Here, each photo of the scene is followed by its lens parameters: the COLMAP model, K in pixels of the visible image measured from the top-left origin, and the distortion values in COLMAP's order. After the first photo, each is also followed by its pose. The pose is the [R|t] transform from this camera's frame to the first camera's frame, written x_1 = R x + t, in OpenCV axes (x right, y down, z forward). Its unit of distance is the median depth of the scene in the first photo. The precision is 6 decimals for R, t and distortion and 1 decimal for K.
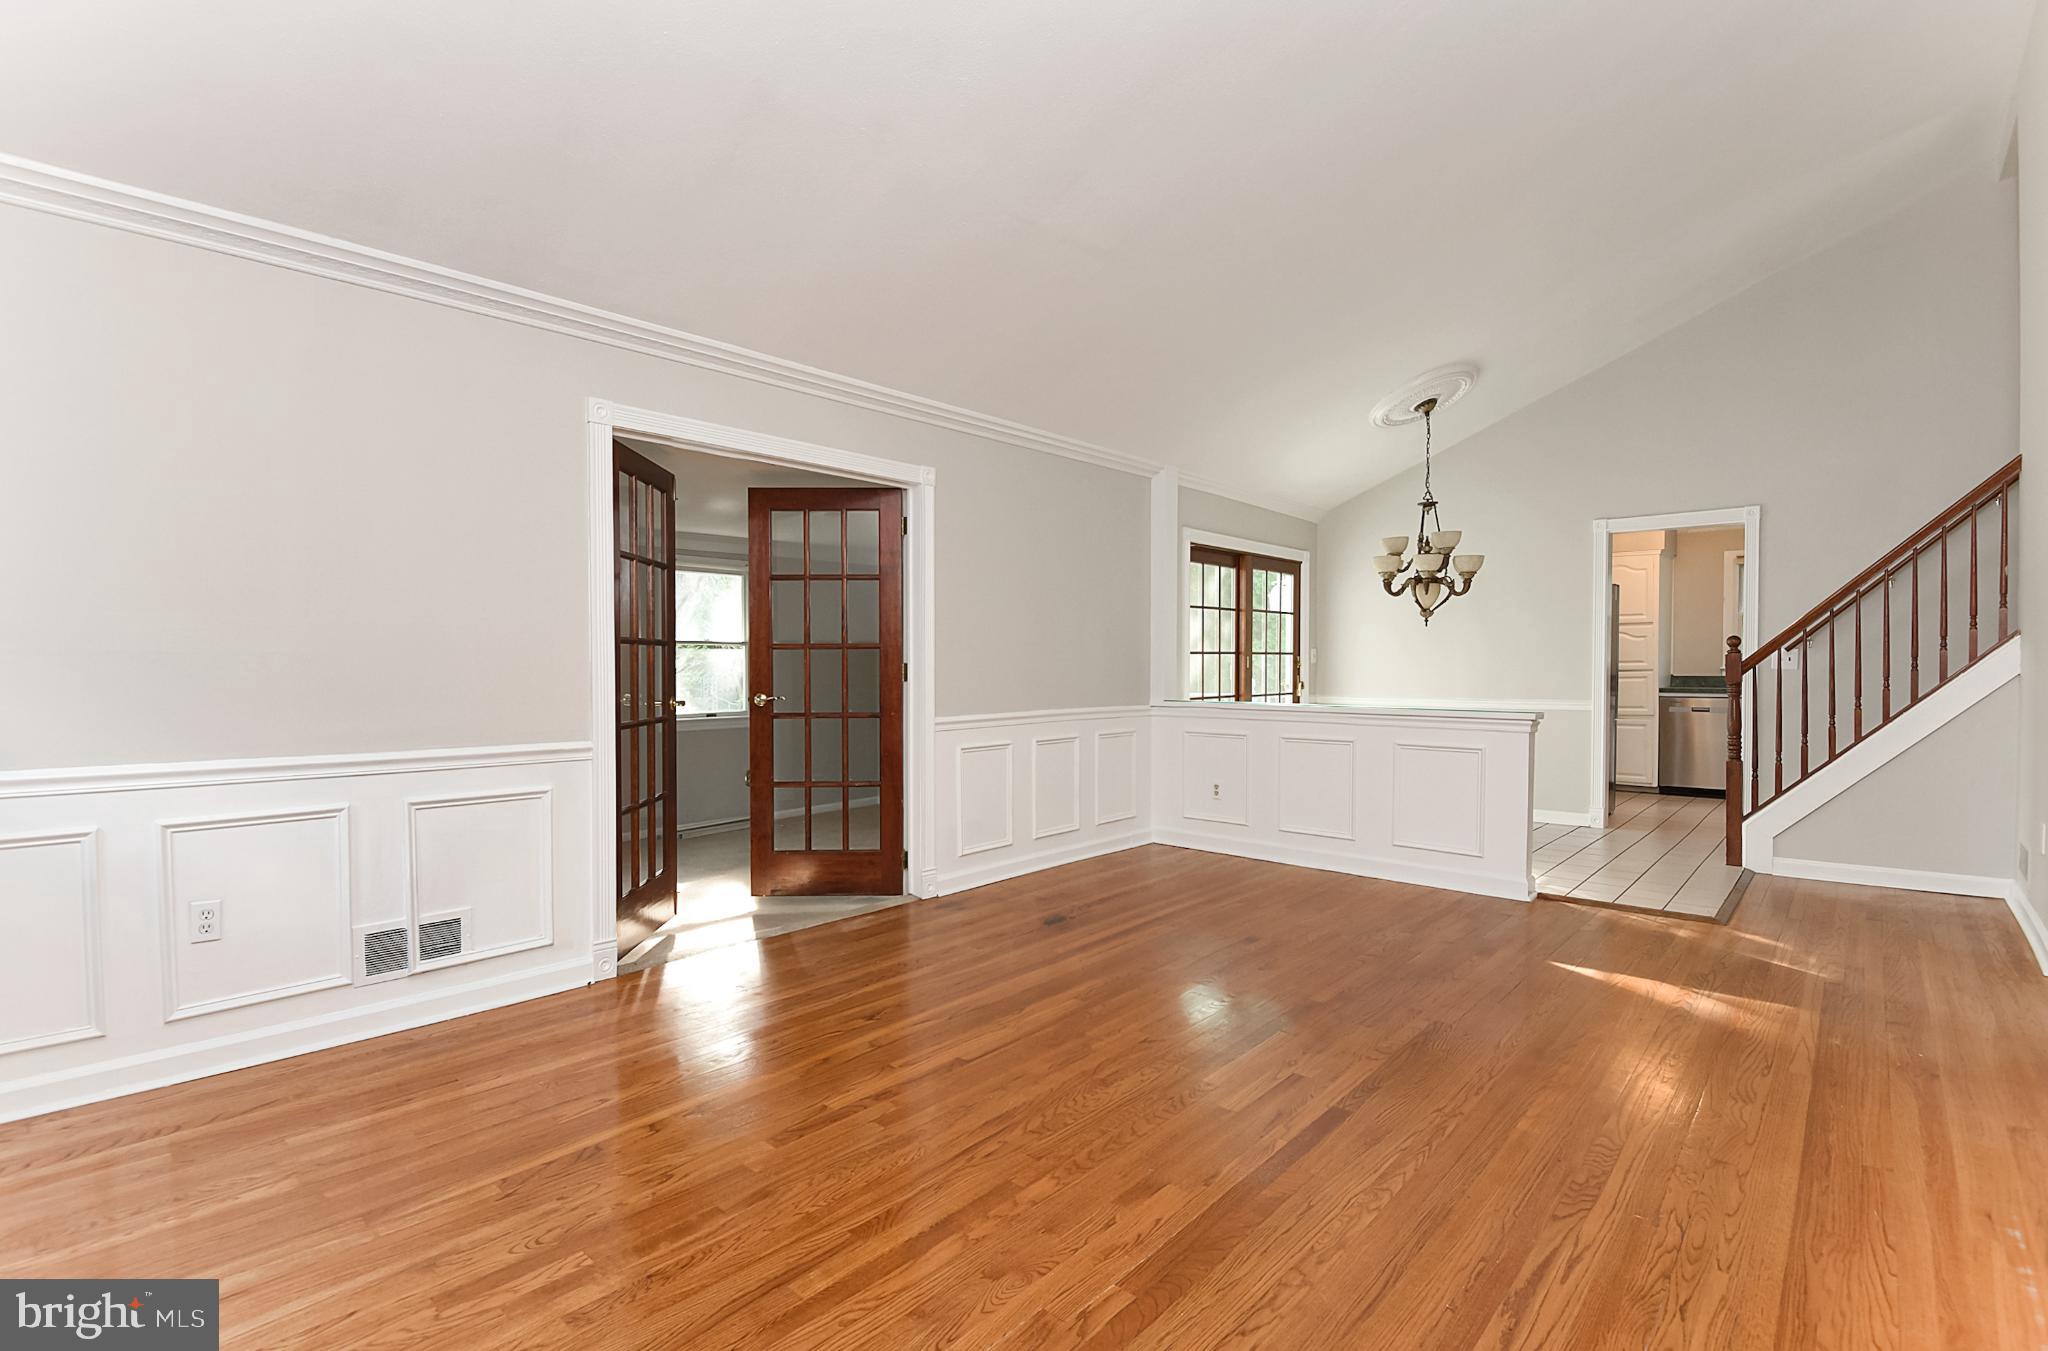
lens RADIAL K [[955.5, 0, 1026.3], [0, 955.5, 684.4], [0, 0, 1]] dist [-0.027403, -0.000528]
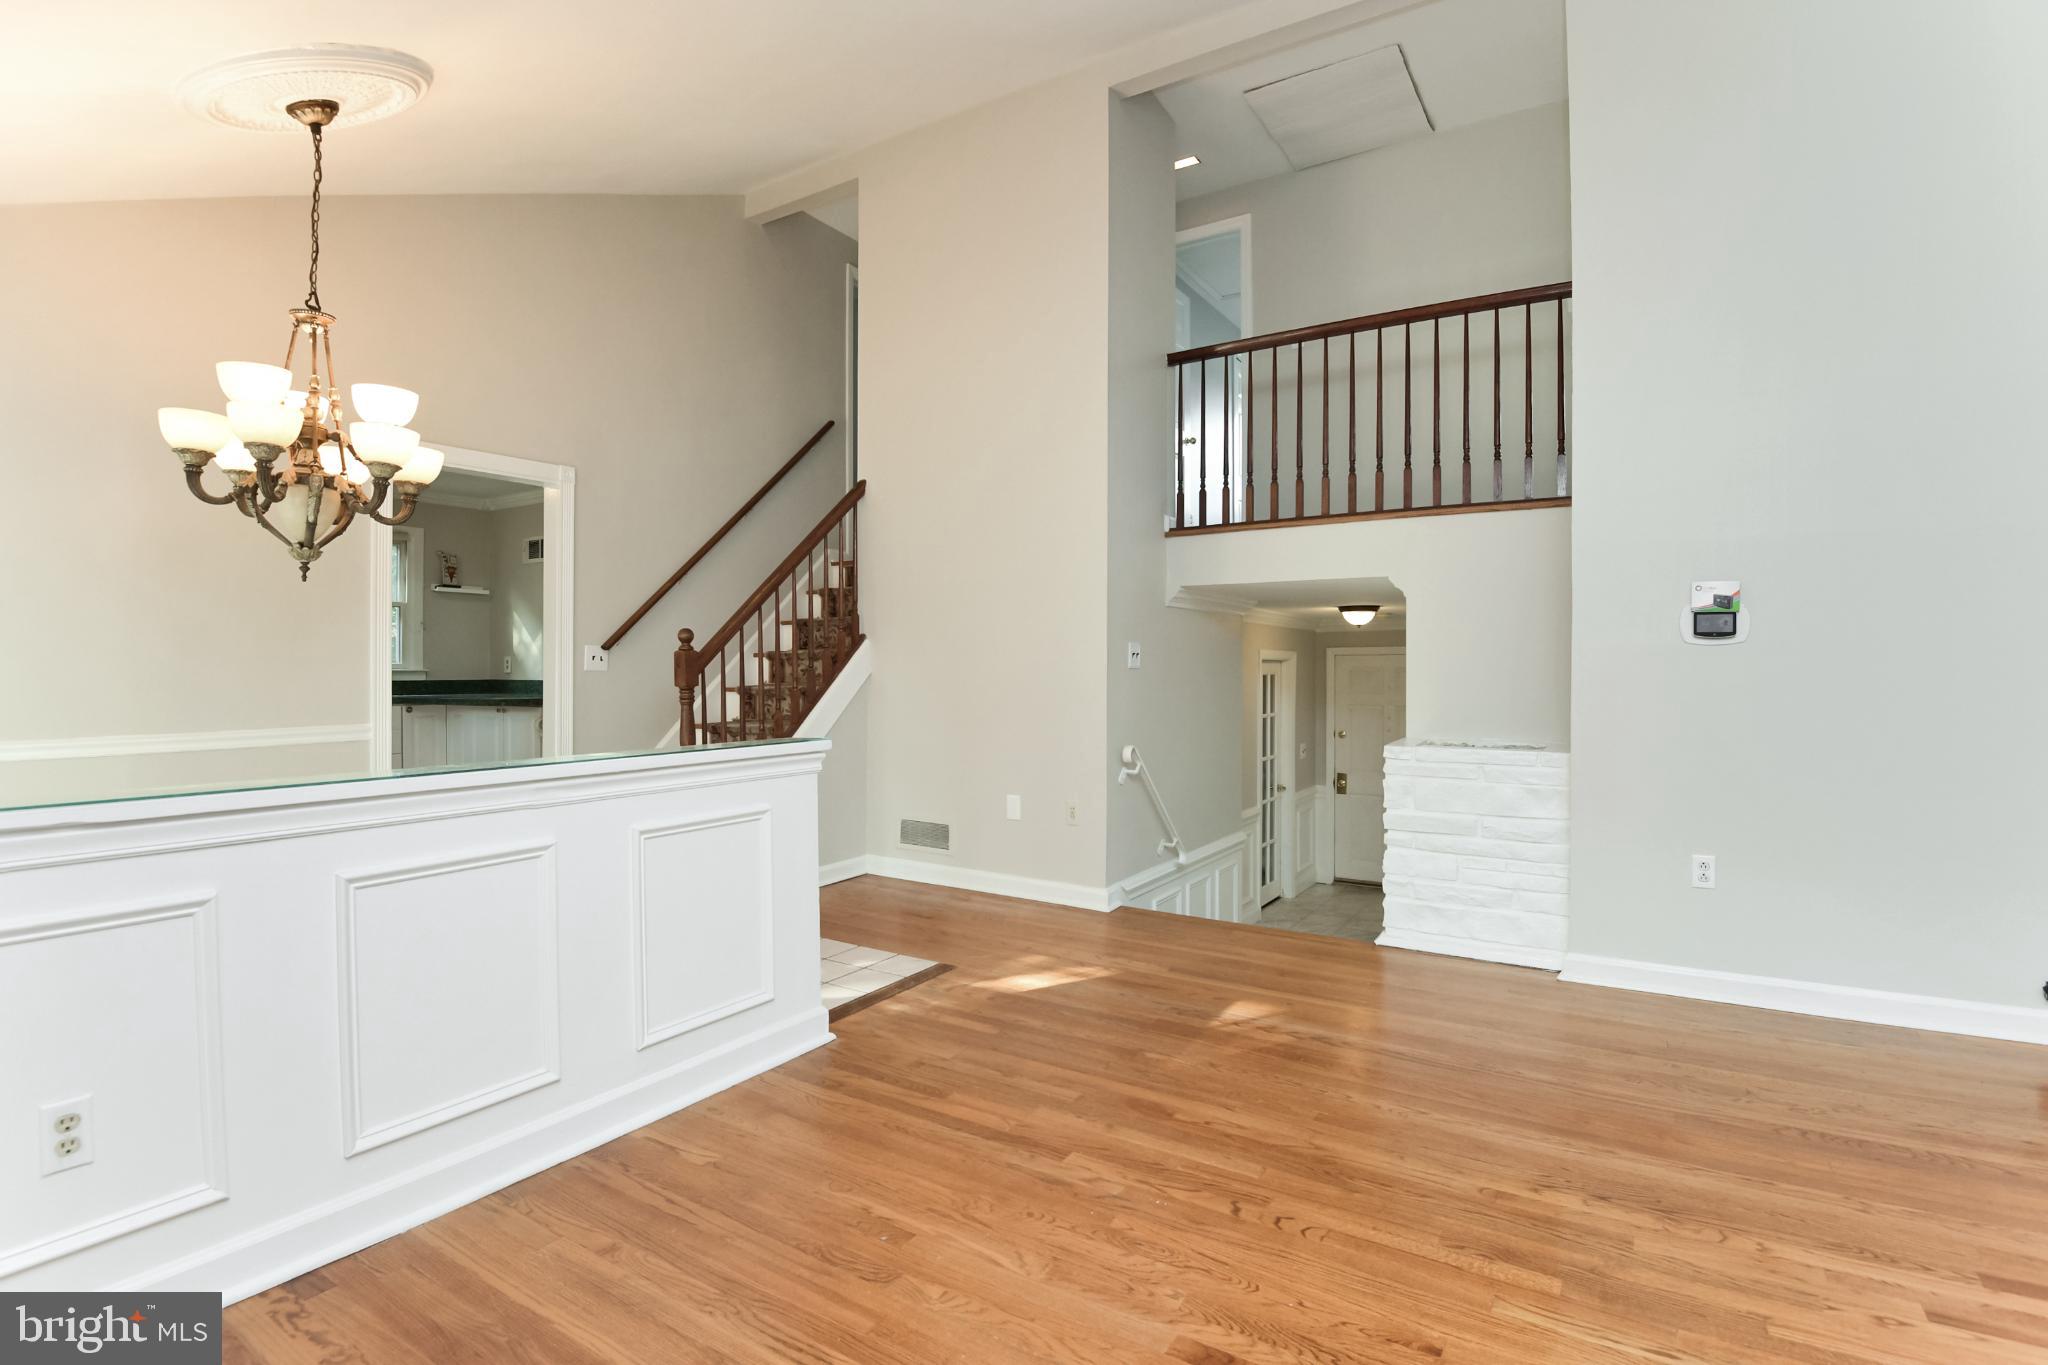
lens RADIAL K [[966.0, 0, 1018.8], [0, 966.0, 677.0], [0, 0, 1]] dist [-0.046121, -0.000594]
pose [[-0.159940, -0.010709, 0.987069, -0.149898], [0.025322, 0.999568, 0.014947, -0.022295], [-0.986802, 0.027385, -0.159599, 1.326188]]
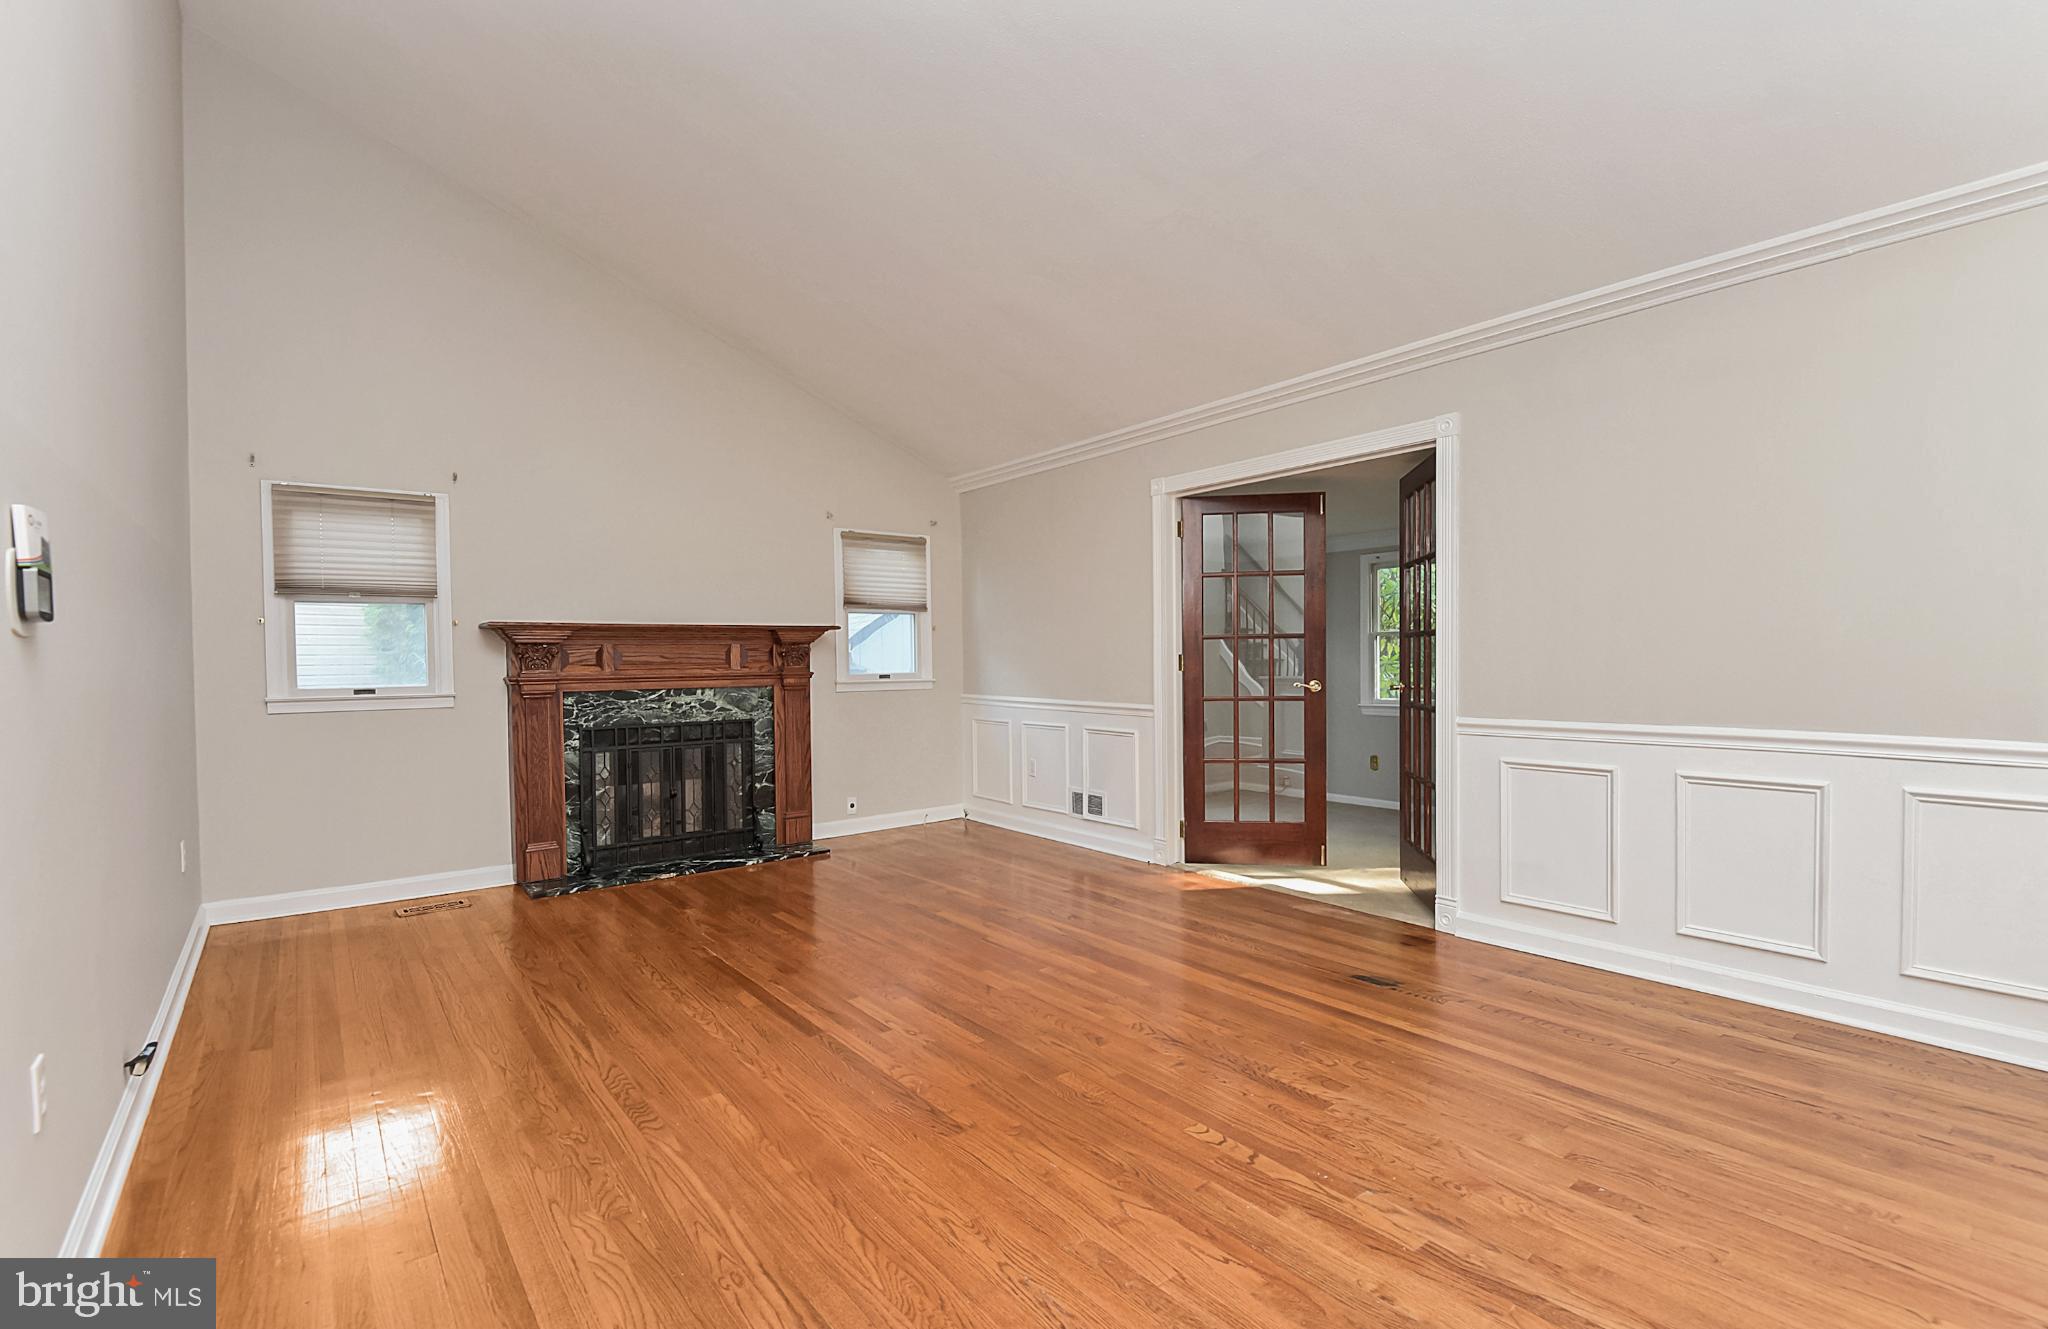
lens RADIAL K [[922.3, 0, 1014.7], [0, 922.3, 673.2], [0, 0, 1]] dist [0.016491, -0.021690]
pose [[-0.181468, 0.023386, -0.983119, 1.034974], [-0.014263, 0.999549, 0.026410, -0.024391], [0.983293, 0.018815, -0.181053, 1.059681]]
